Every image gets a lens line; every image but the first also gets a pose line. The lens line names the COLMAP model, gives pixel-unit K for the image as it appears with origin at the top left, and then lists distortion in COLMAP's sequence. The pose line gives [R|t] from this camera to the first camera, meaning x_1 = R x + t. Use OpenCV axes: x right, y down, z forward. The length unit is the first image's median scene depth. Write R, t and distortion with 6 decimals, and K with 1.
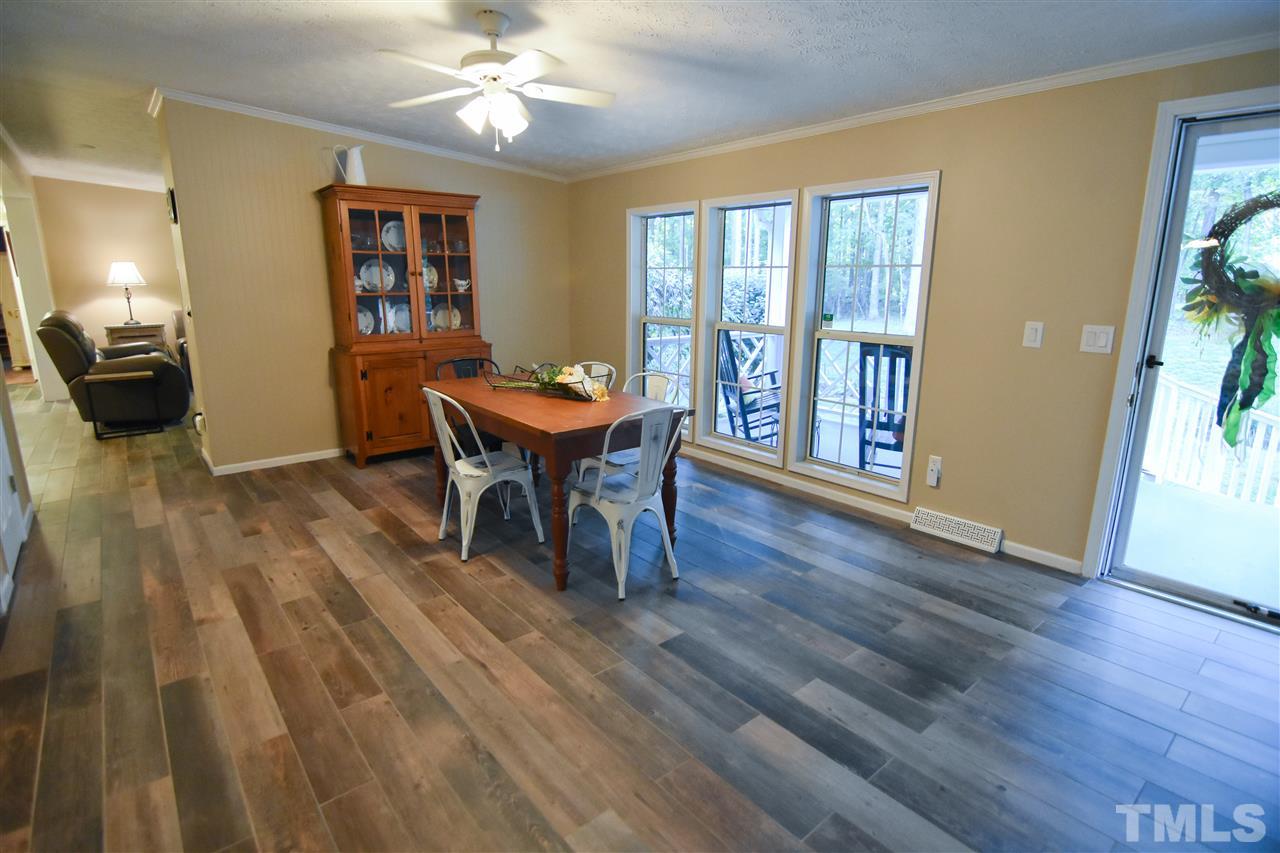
lens RADIAL K [[634.8, 0, 640.0], [0, 634.8, 426.5], [0, 0, 1]] dist [-0.004849, -0.012741]
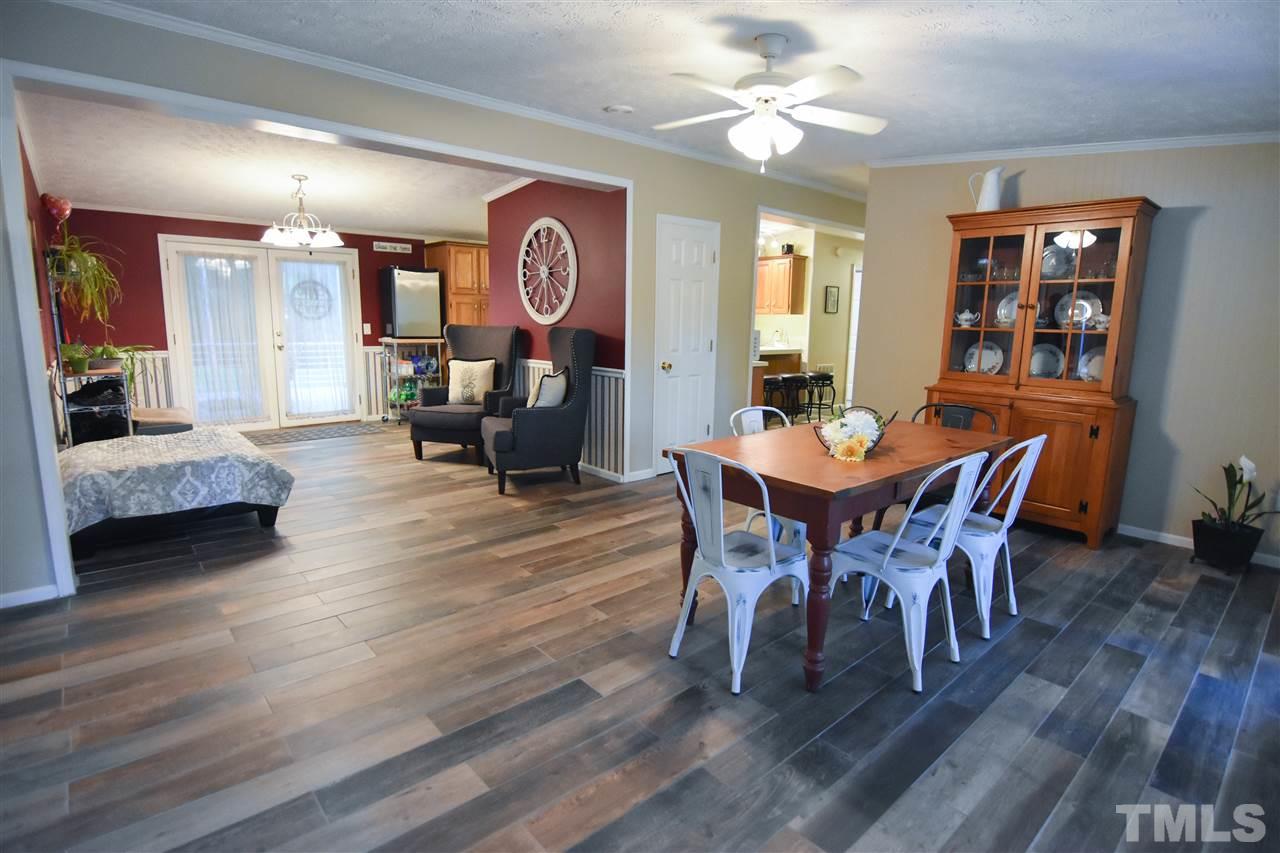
lens RADIAL K [[634.8, 0, 640.0], [0, 634.8, 426.5], [0, 0, 1]] dist [-0.004849, -0.012741]
pose [[0.027634, 0.165630, -0.985801, 0.693454], [-0.244647, 0.957307, 0.153985, -0.139422], [0.969218, 0.236918, 0.066975, 0.724477]]
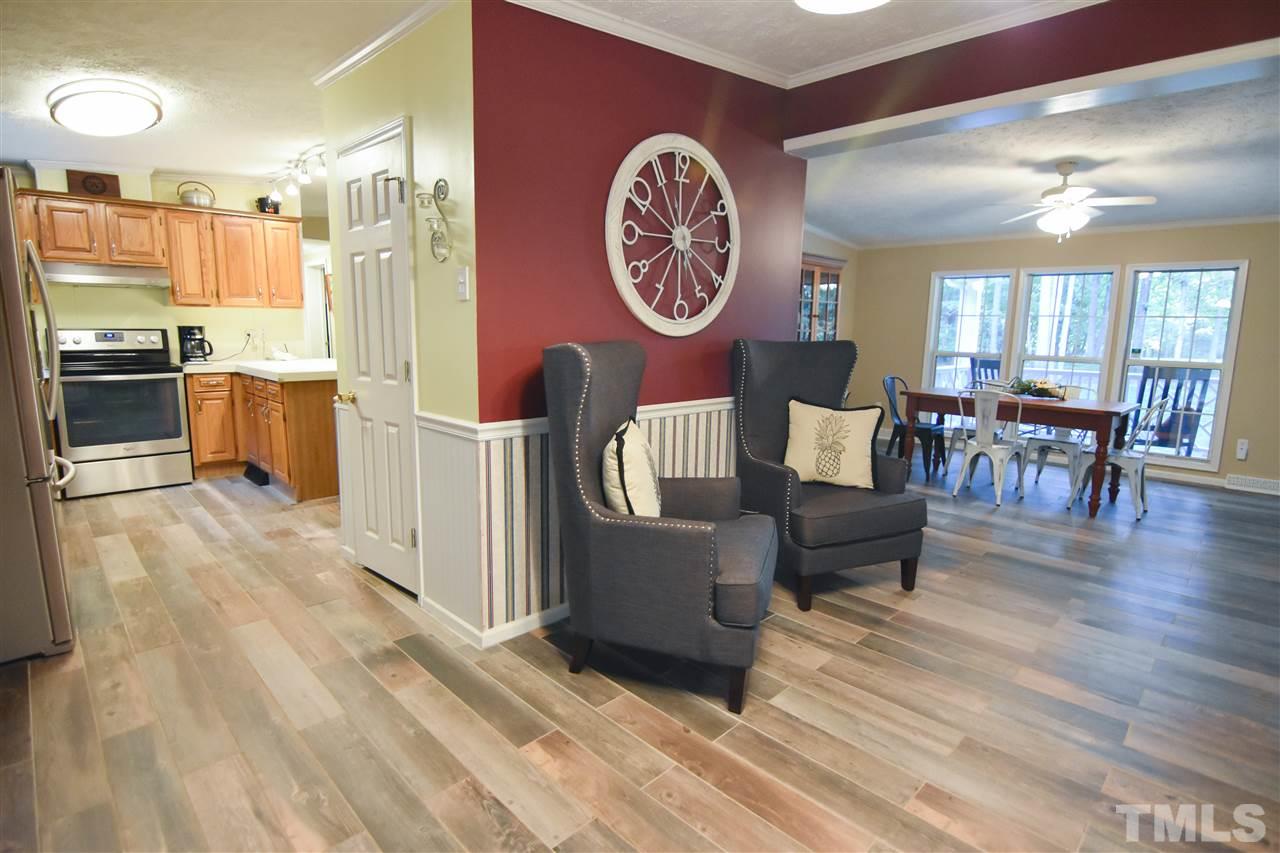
lens RADIAL K [[634.8, 0, 640.0], [0, 634.8, 426.5], [0, 0, 1]] dist [-0.004849, -0.012741]
pose [[0.996001, 0.000430, 0.089339, -1.244045], [0.006276, 0.997181, -0.074766, 0.132938], [-0.089119, 0.075028, 0.993191, -0.416312]]
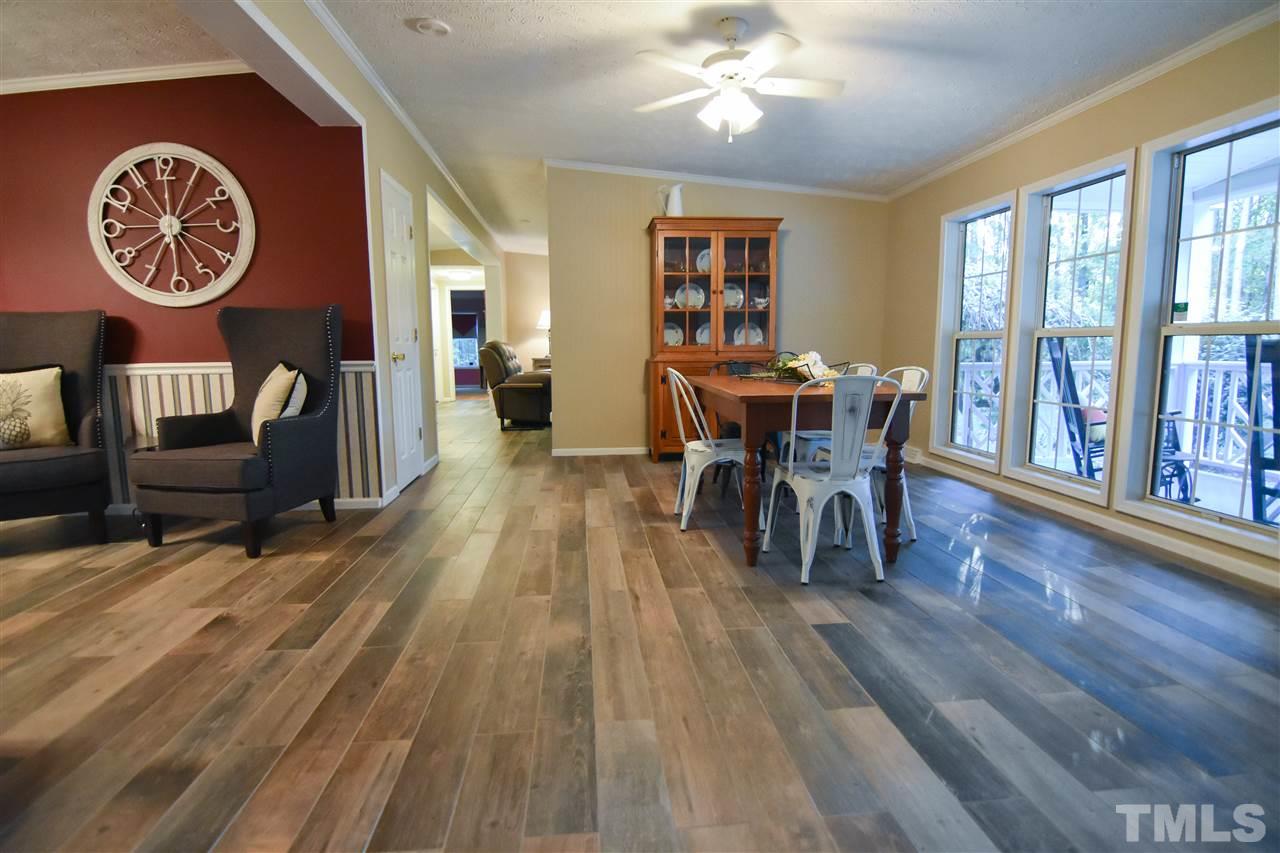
lens RADIAL K [[634.8, 0, 640.0], [0, 634.8, 426.5], [0, 0, 1]] dist [-0.004849, -0.012741]
pose [[0.825612, 0.059149, -0.561129, 0.245618], [-0.117959, 0.990609, -0.069137, 0.120785], [0.551770, 0.123271, 0.824836, 0.067072]]
